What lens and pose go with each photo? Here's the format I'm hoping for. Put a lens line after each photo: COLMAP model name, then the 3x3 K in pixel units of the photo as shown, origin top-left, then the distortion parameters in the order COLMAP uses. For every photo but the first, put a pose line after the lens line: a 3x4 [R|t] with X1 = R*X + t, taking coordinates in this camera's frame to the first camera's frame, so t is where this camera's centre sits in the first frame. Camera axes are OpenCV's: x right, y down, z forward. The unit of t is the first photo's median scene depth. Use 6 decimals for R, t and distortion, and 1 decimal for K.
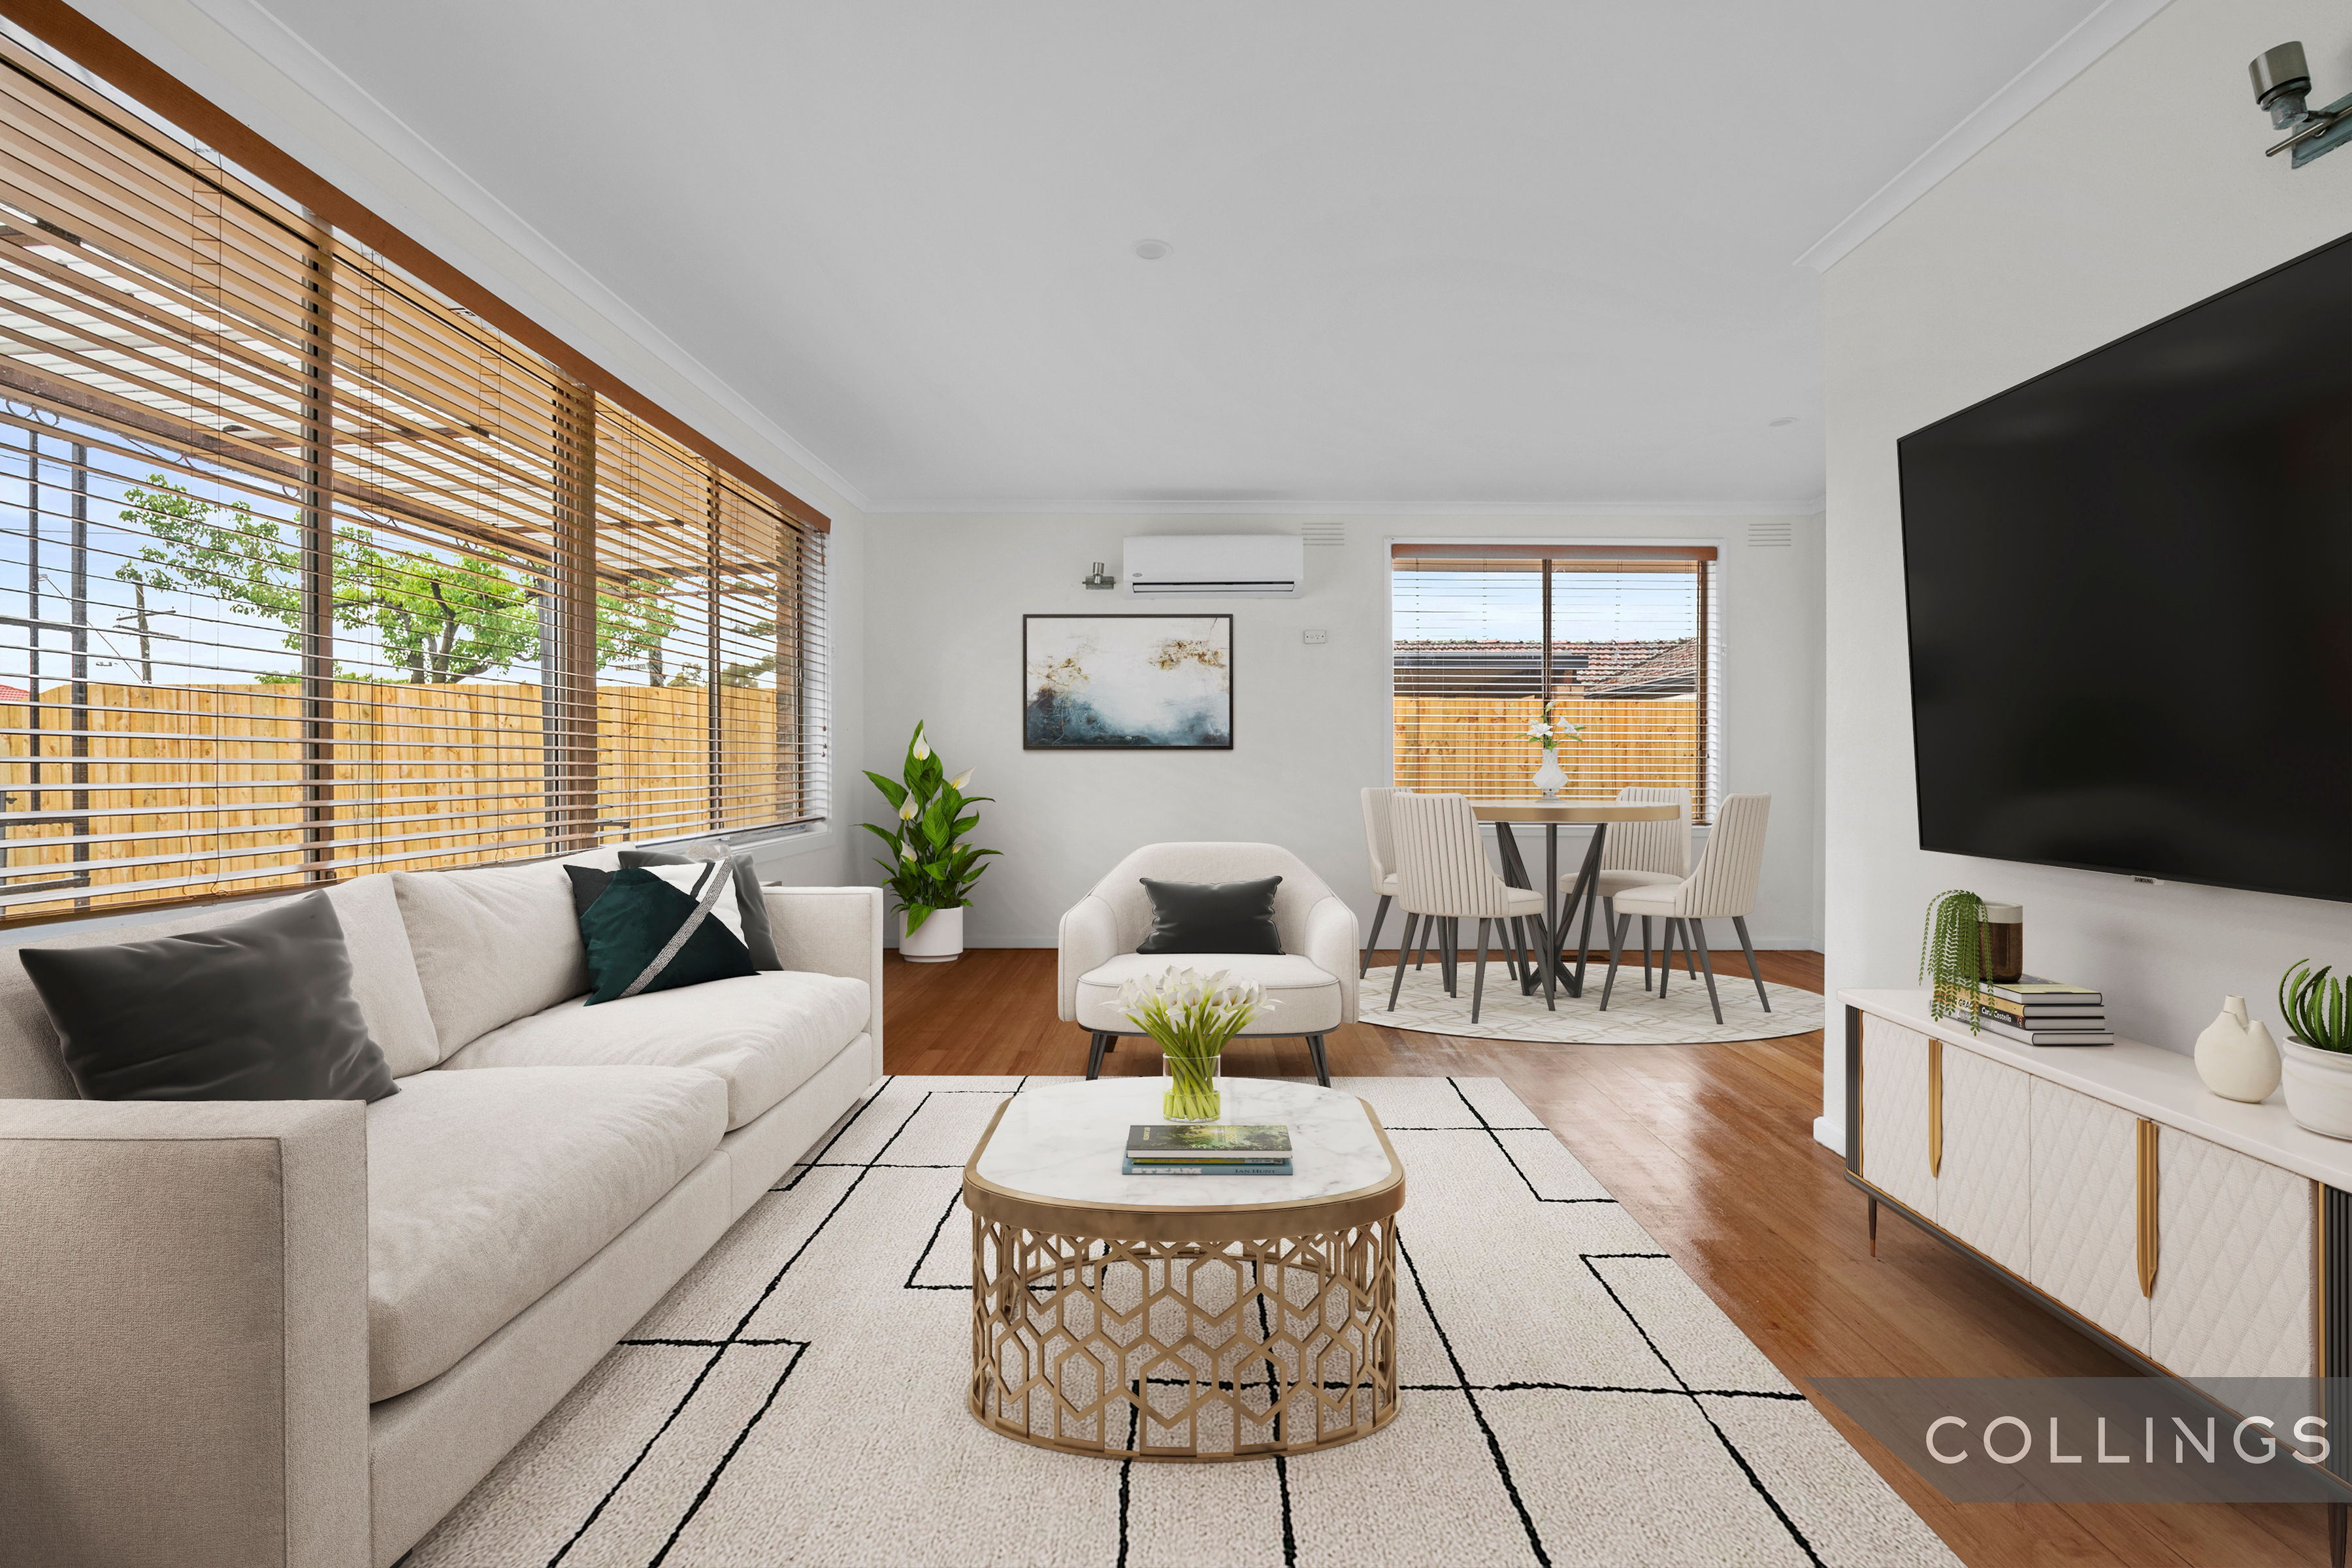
lens RADIAL K [[1009.0, 0, 1176.0], [0, 1009.0, 784.0], [0, 0, 1]] dist [-0.002408, -0.000126]
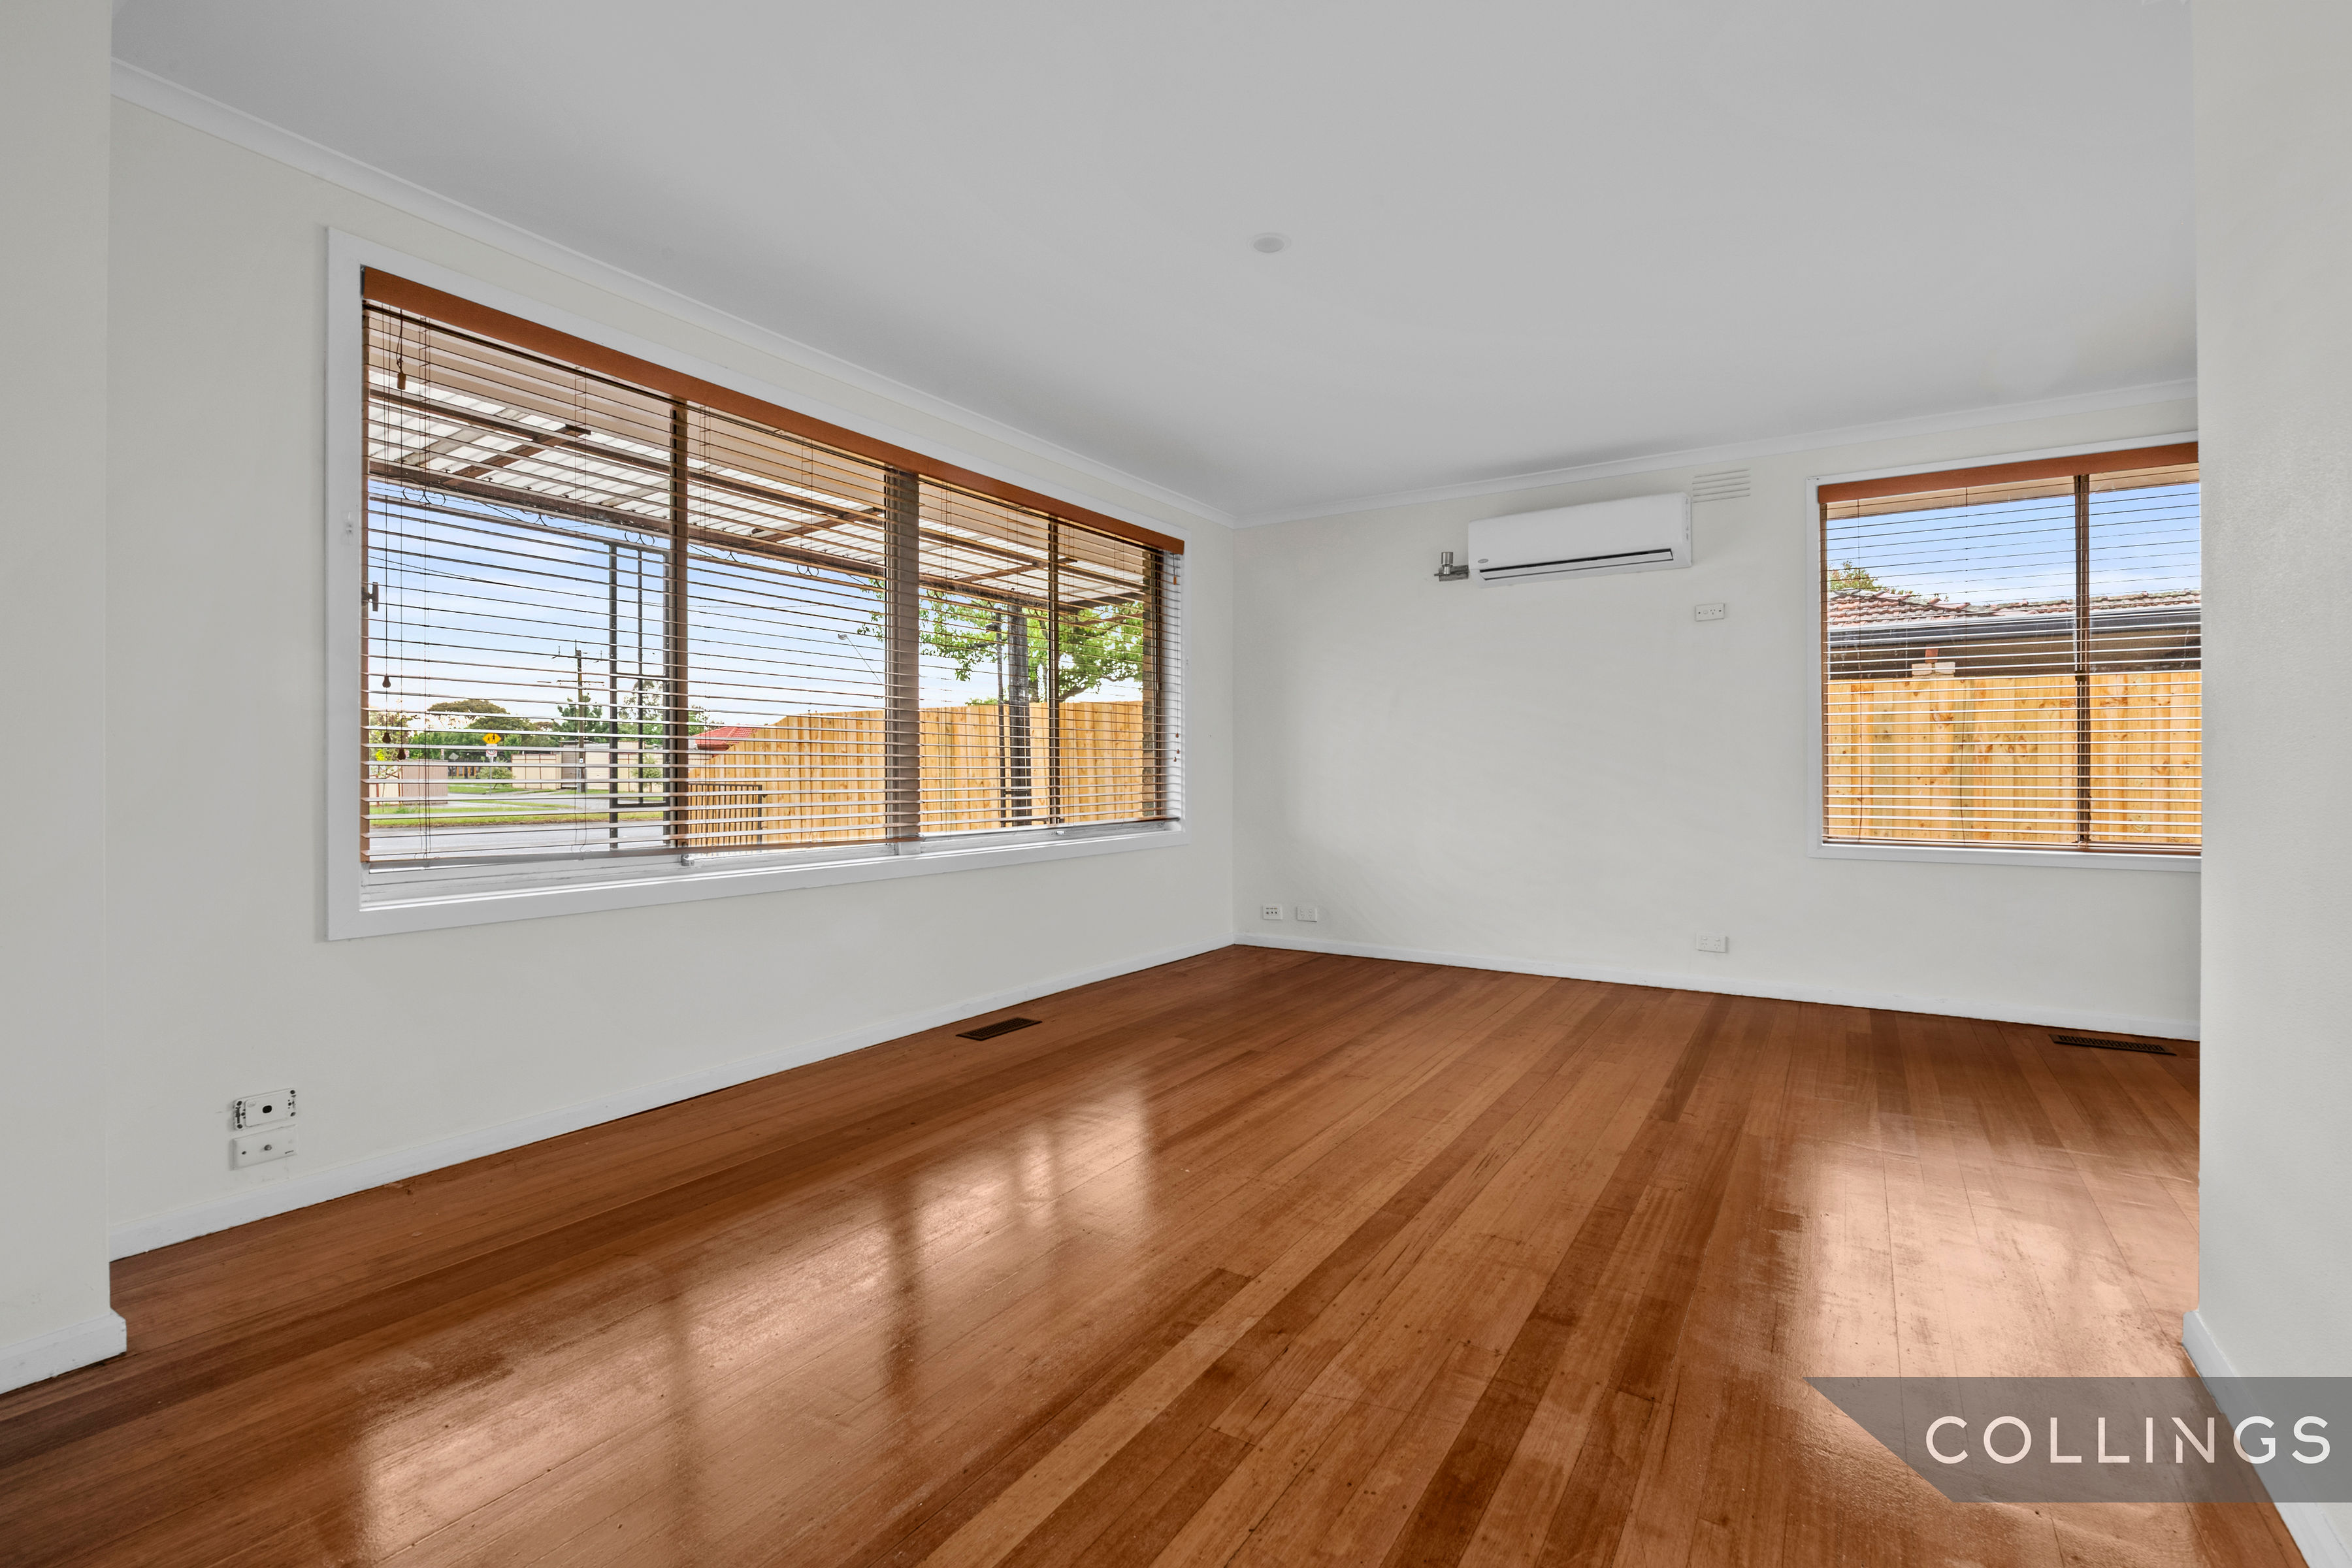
lens RADIAL K [[1048.7, 0, 1176.0], [0, 1048.7, 784.0], [0, 0, 1]] dist [0.003578, 0.000117]
pose [[0.848044, 0.006340, -0.529887, 0.229164], [-0.009649, 0.999947, -0.003477, 0.001531], [0.529837, 0.008062, 0.848061, 0.044227]]
